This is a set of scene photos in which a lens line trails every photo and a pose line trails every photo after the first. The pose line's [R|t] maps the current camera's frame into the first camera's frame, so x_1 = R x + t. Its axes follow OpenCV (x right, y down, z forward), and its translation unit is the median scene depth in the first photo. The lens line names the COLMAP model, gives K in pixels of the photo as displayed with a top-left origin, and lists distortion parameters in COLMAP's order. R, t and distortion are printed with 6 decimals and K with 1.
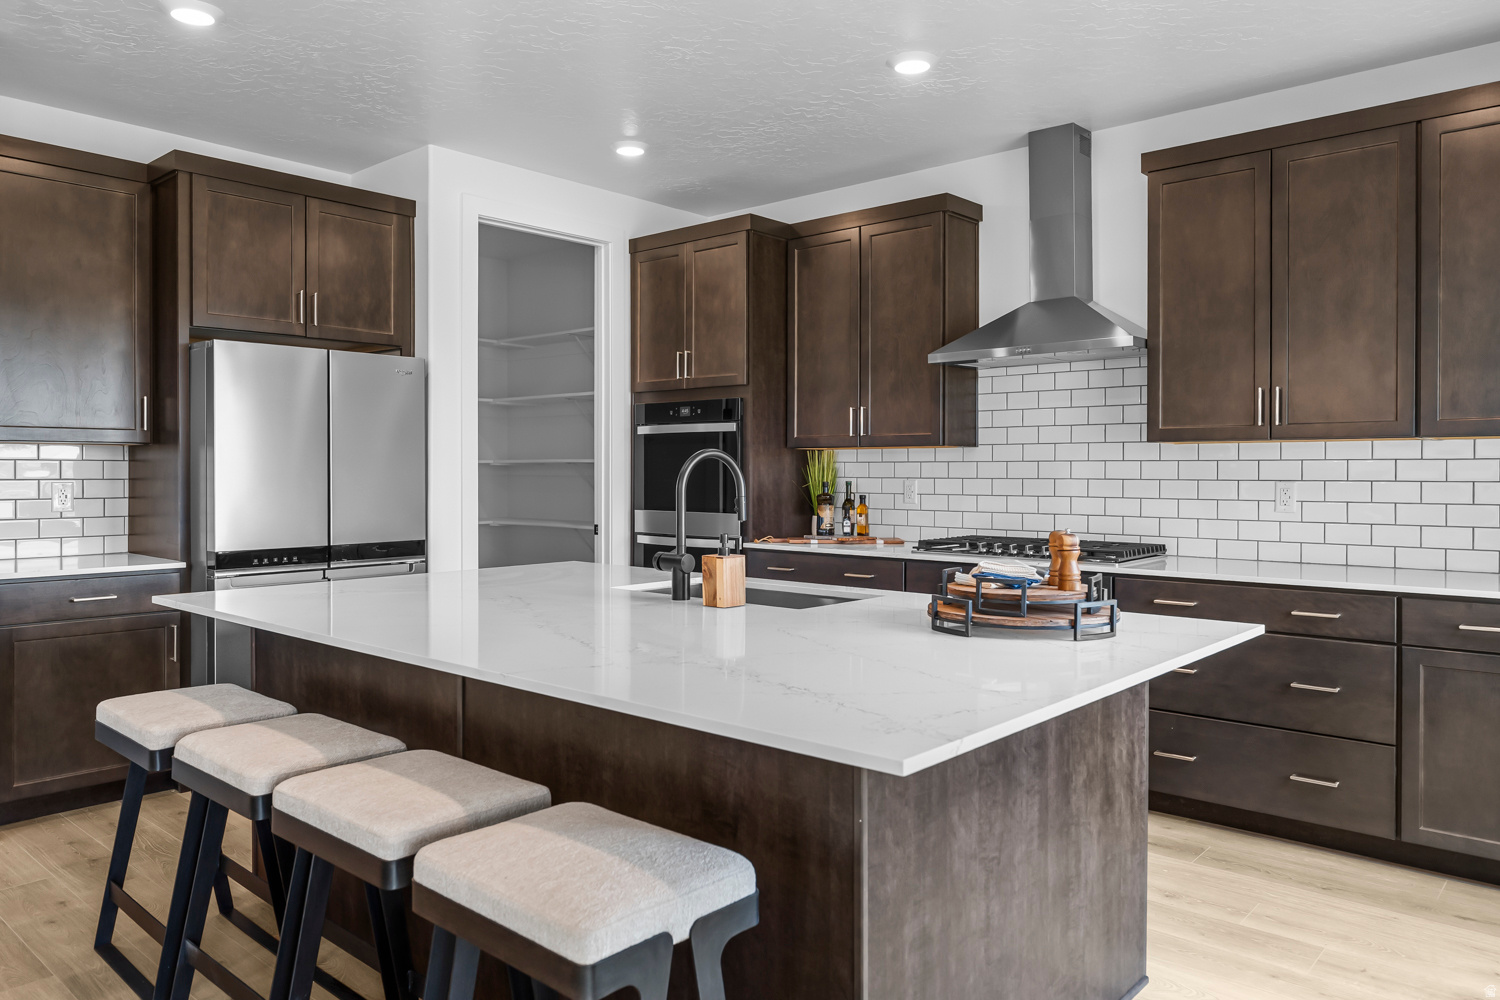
lens RADIAL K [[1032.6, 0, 753.0], [0, 1032.6, 480.6], [0, 0, 1]] dist [0.000522, -0.000843]
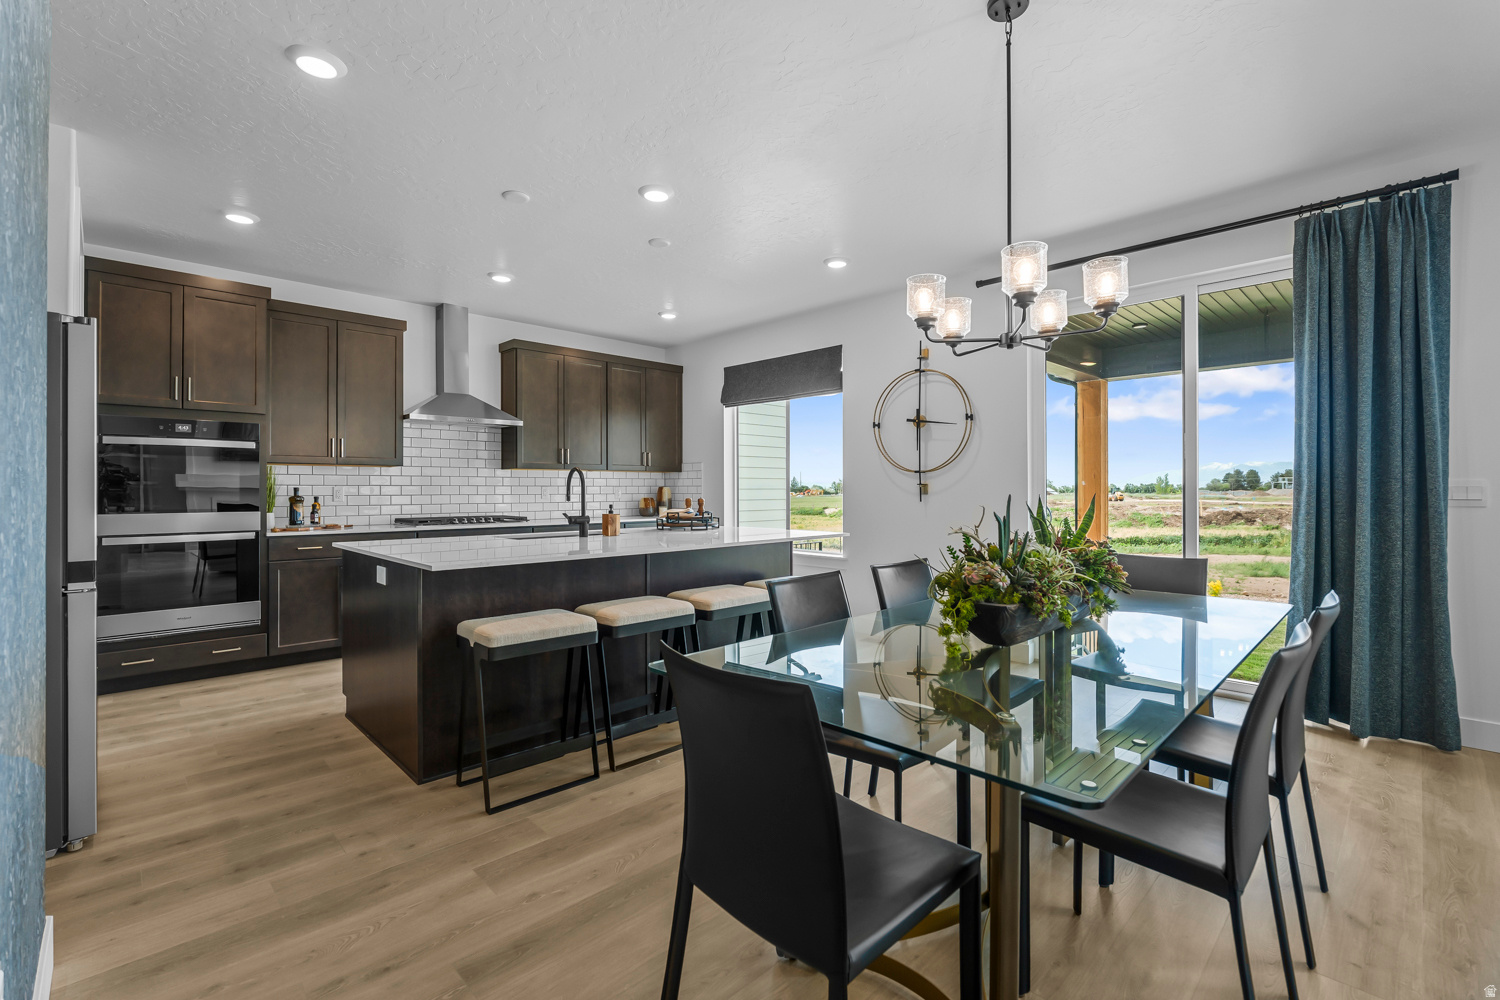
lens RADIAL K [[663.2, 0, 753.6], [0, 663.2, 489.3], [0, 0, 1]] dist [-0.007540, 0.001346]
pose [[0.068518, -0.001170, 0.997649, -0.977398], [0.012277, 0.999925, 0.000330, 0.013196], [-0.997574, 0.012225, 0.068527, 0.379071]]
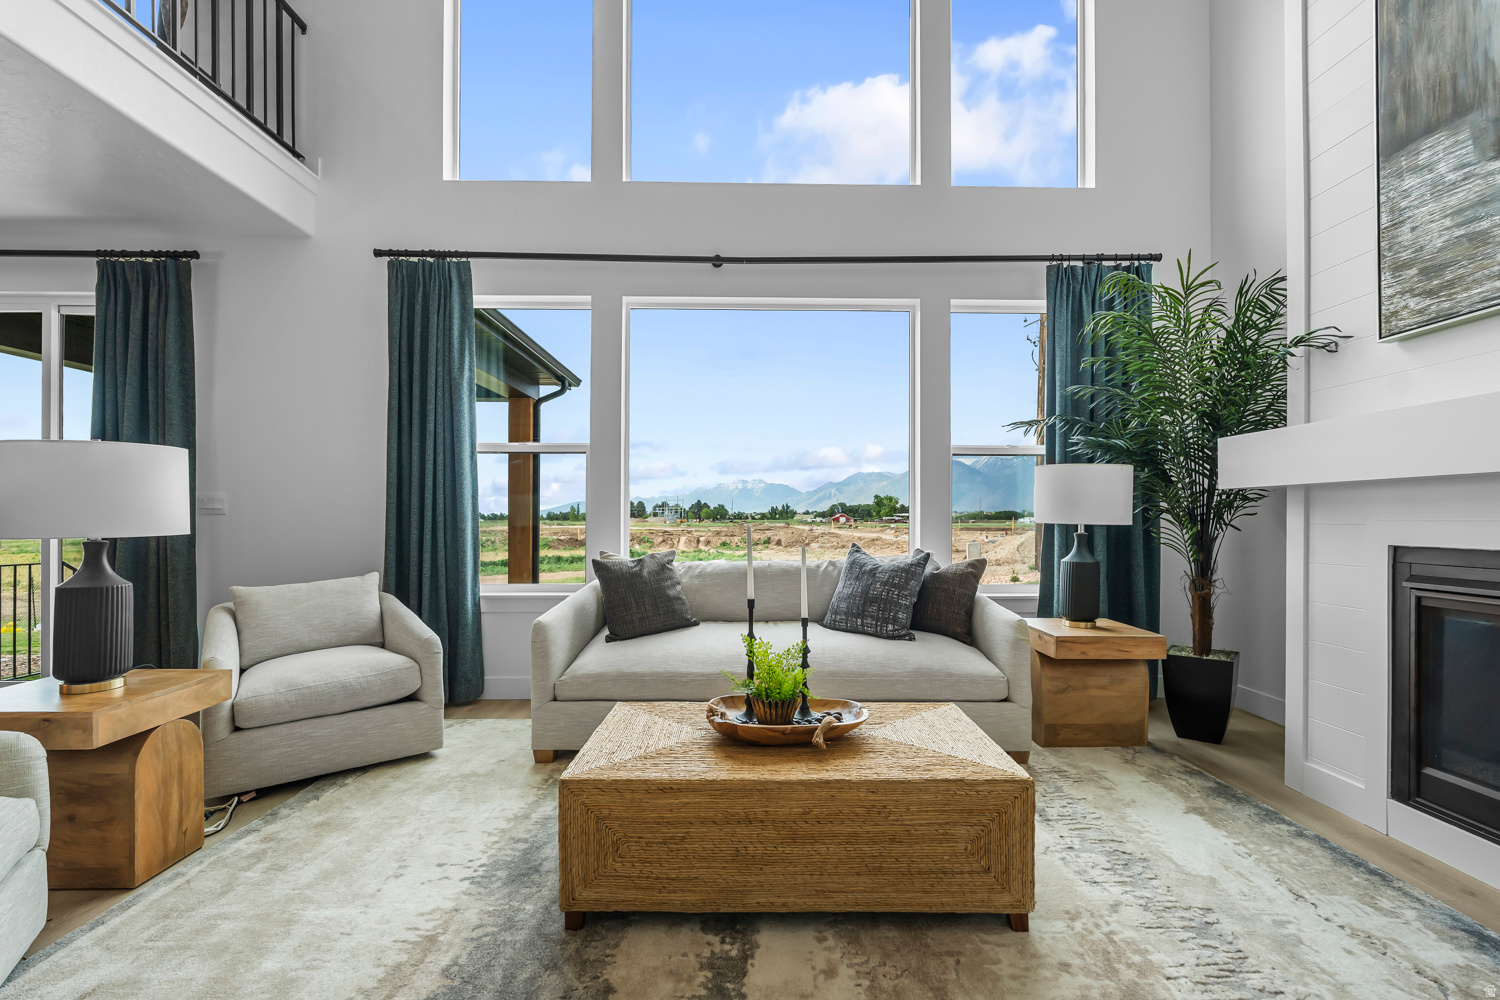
lens RADIAL K [[663.2, 0, 754.0], [0, 663.2, 519.3], [0, 0, 1]] dist [-0.007540, 0.001346]
pose [[-0.675437, -0.005793, 0.737395, -1.411229], [0.003149, 0.999937, 0.010740, 0.041140], [-0.737411, 0.009576, -0.675376, -0.282315]]
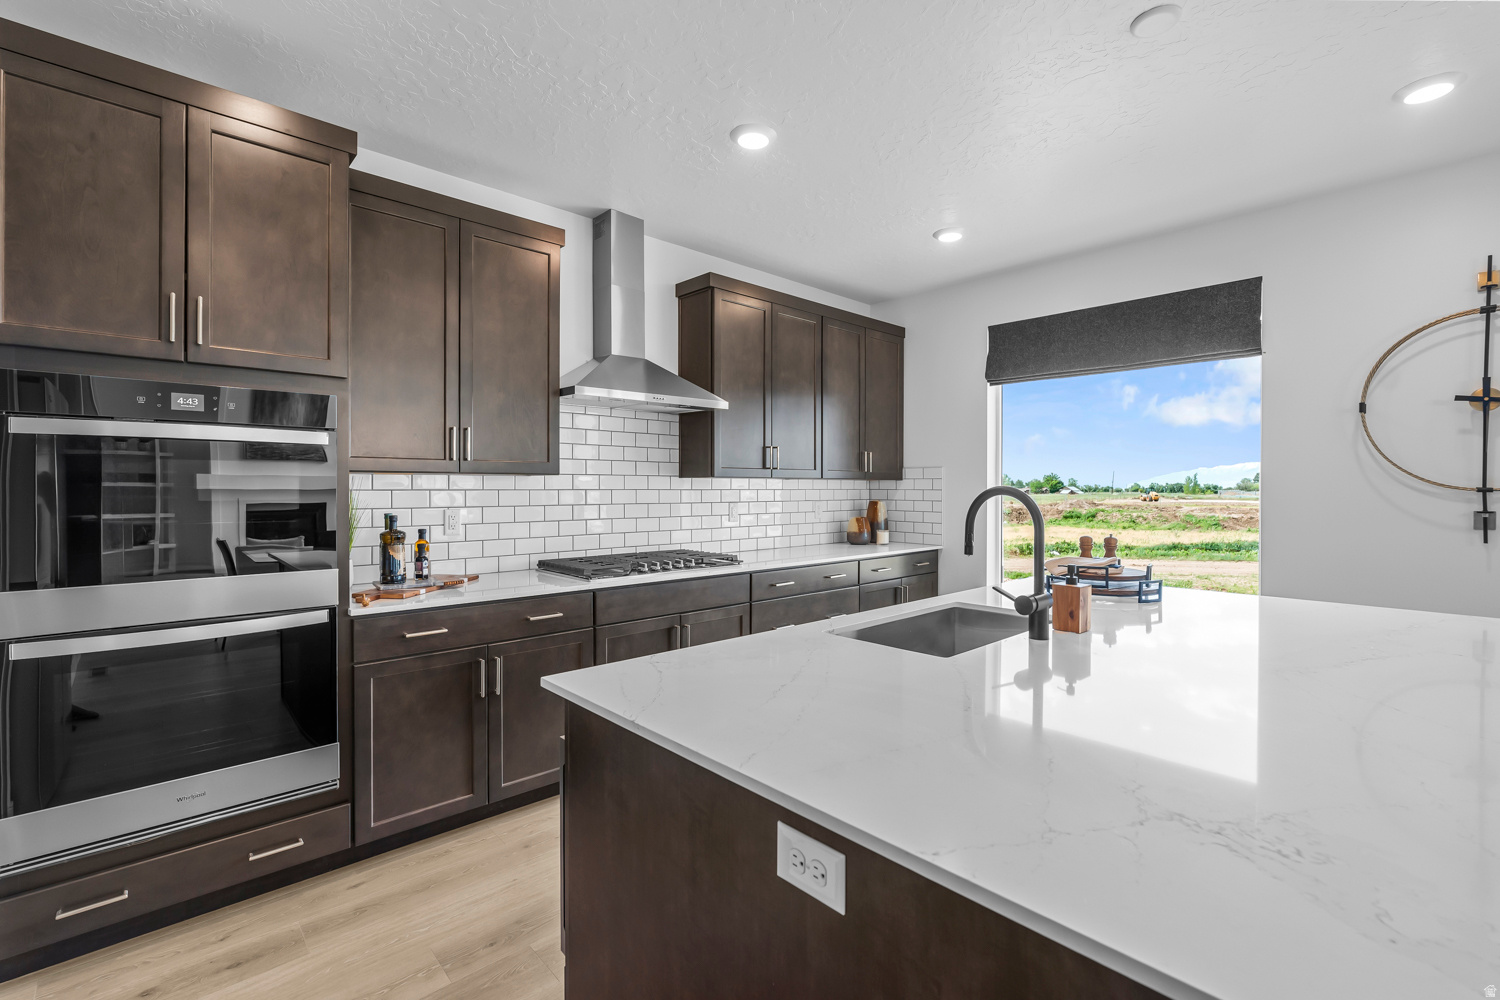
lens RADIAL K [[663.2, 0, 750.2], [0, 663.2, 492.7], [0, 0, 1]] dist [-0.007540, 0.001346]
pose [[0.096719, -0.009809, 0.995263, -0.501223], [0.007655, 0.999929, 0.009112, -0.023150], [-0.995282, 0.006737, 0.096787, 0.832835]]
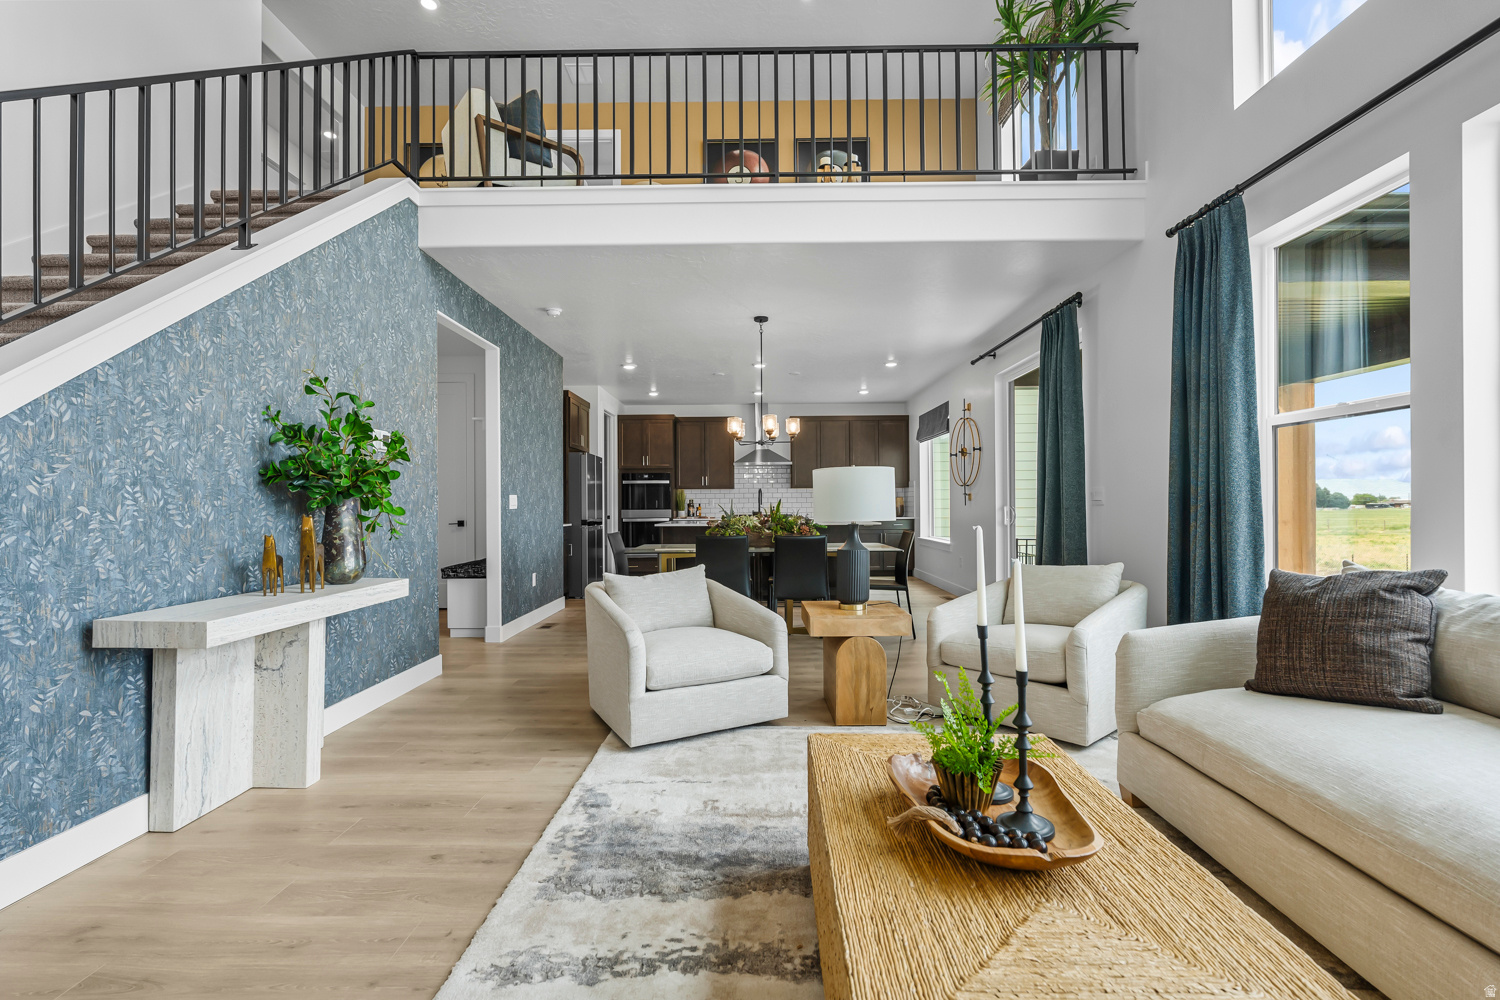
lens RADIAL K [[663.2, 0, 749.8], [0, 663.2, 499.0], [0, 0, 1]] dist [-0.007540, 0.001346]
pose [[0.755507, -0.001363, 0.655139, -1.380472], [0.014824, 0.999777, -0.015015, 0.040109], [-0.654972, 0.021056, 0.755360, -0.807380]]
